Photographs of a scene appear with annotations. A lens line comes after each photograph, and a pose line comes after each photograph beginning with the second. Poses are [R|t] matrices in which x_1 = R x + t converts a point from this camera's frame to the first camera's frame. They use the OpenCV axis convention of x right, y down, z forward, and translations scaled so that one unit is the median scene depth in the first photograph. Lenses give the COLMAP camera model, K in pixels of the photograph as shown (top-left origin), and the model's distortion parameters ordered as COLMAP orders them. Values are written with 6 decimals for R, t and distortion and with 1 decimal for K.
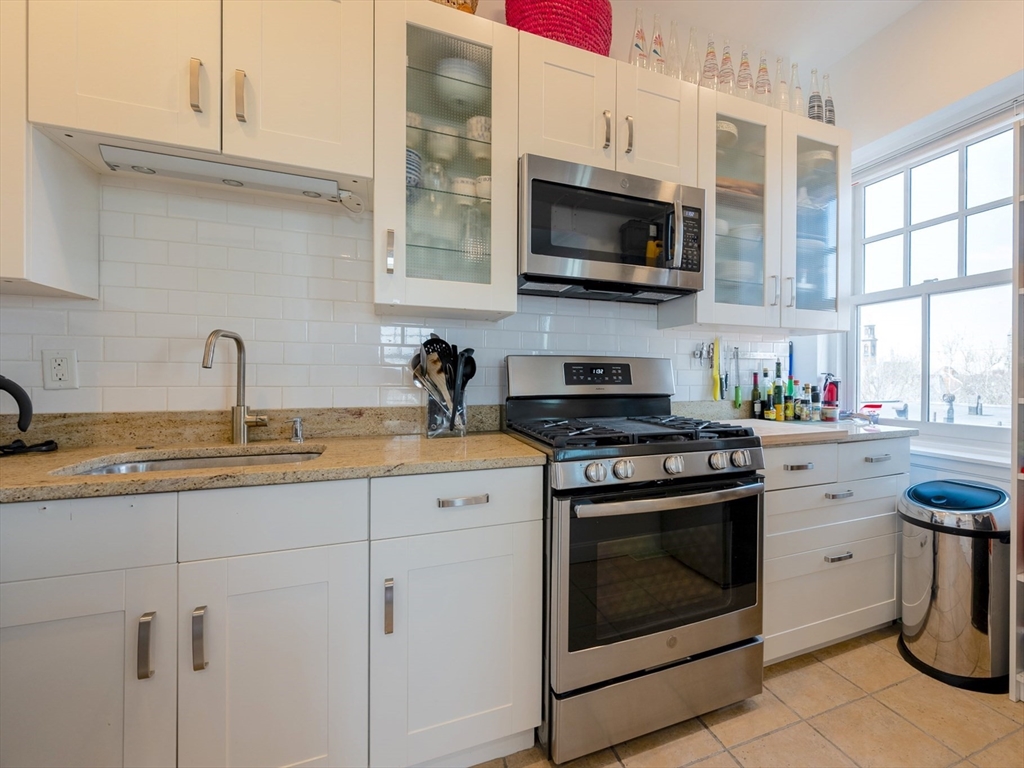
lens RADIAL K [[461.6, 0, 593.5], [0, 461.6, 374.4], [0, 0, 1]] dist [0.002724, 0.000088]
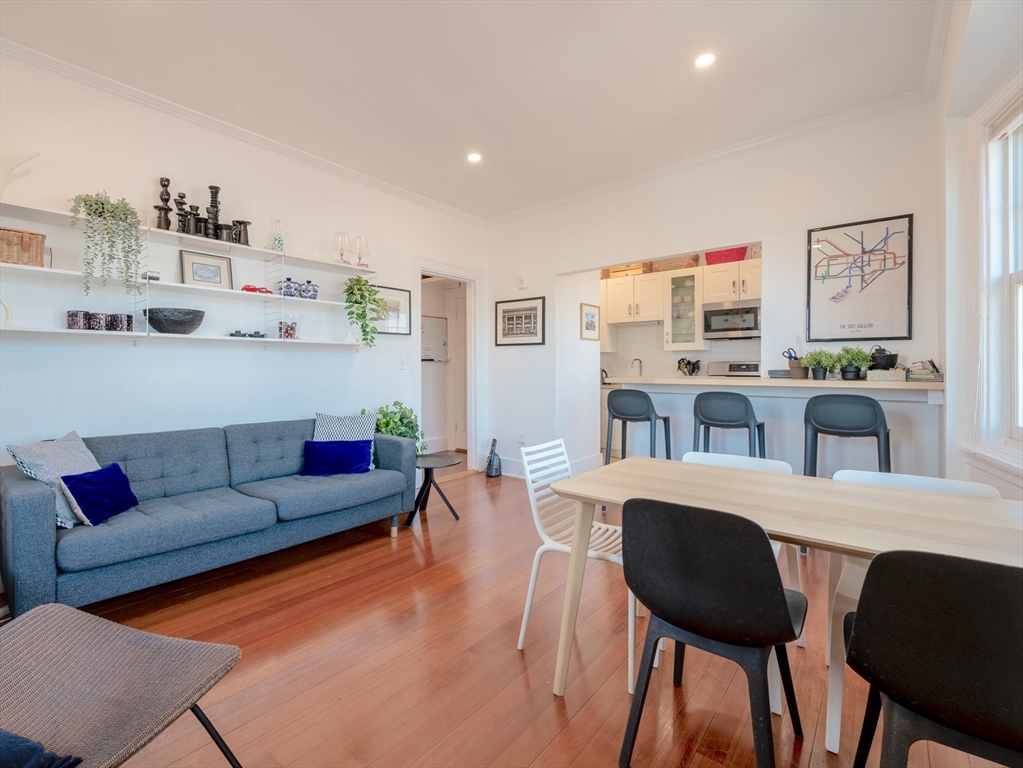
lens RADIAL K [[465.0, 0, 482.2], [0, 465.0, 369.6], [0, 0, 1]] dist [-0.003676, 0.000279]
pose [[0.424457, -0.004090, -0.905439, 2.174101], [0.008031, 0.999967, -0.000752, -0.001212], [0.905412, -0.006953, 0.424476, -1.856432]]
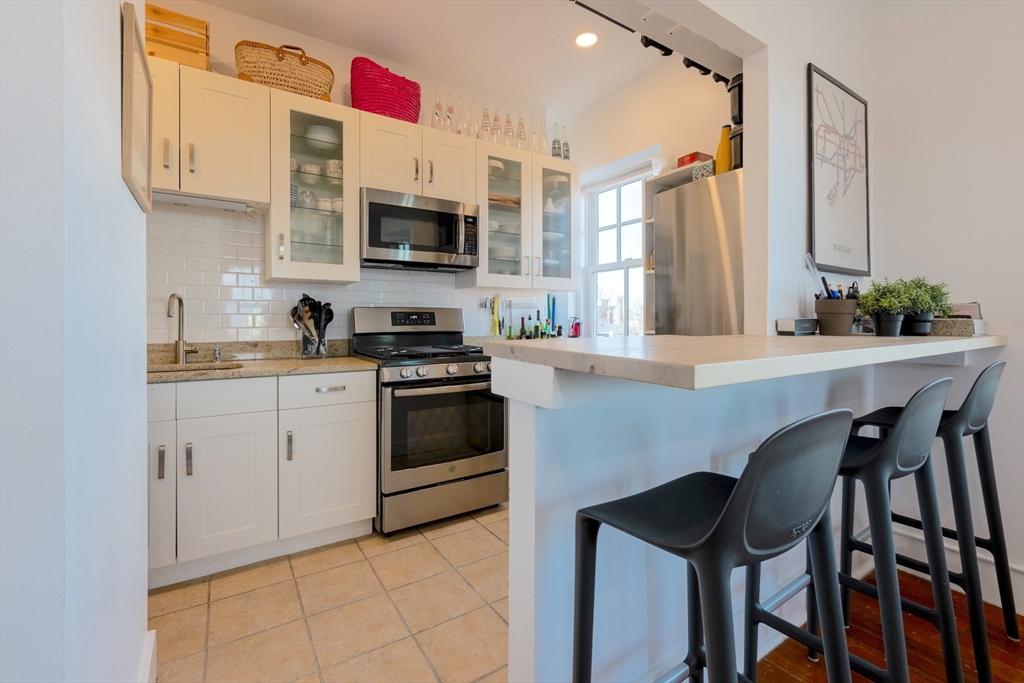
lens RADIAL K [[453.5, 0, 512.9], [0, 453.5, 319.3], [0, 0, 1]] dist [-0.003580, -0.000089]
pose [[0.985585, -0.006671, 0.169050, 0.095613], [0.006370, 0.999977, 0.002319, -0.000785], [-0.169062, -0.001209, 0.985605, -0.670043]]
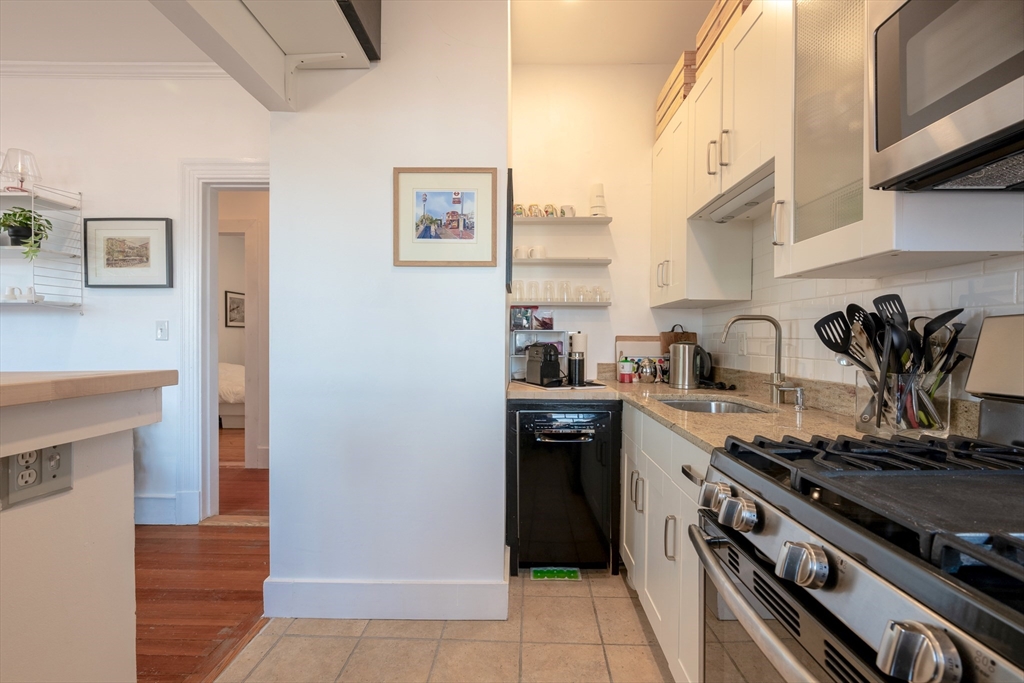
lens RADIAL K [[453.5, 0, 513.7], [0, 453.5, 345.2], [0, 0, 1]] dist [-0.003580, -0.000089]
pose [[-0.414528, 0.000565, -0.910036, 0.580091], [-0.008232, 0.999957, 0.004370, -0.005632], [0.909999, 0.009303, -0.414506, 0.775171]]
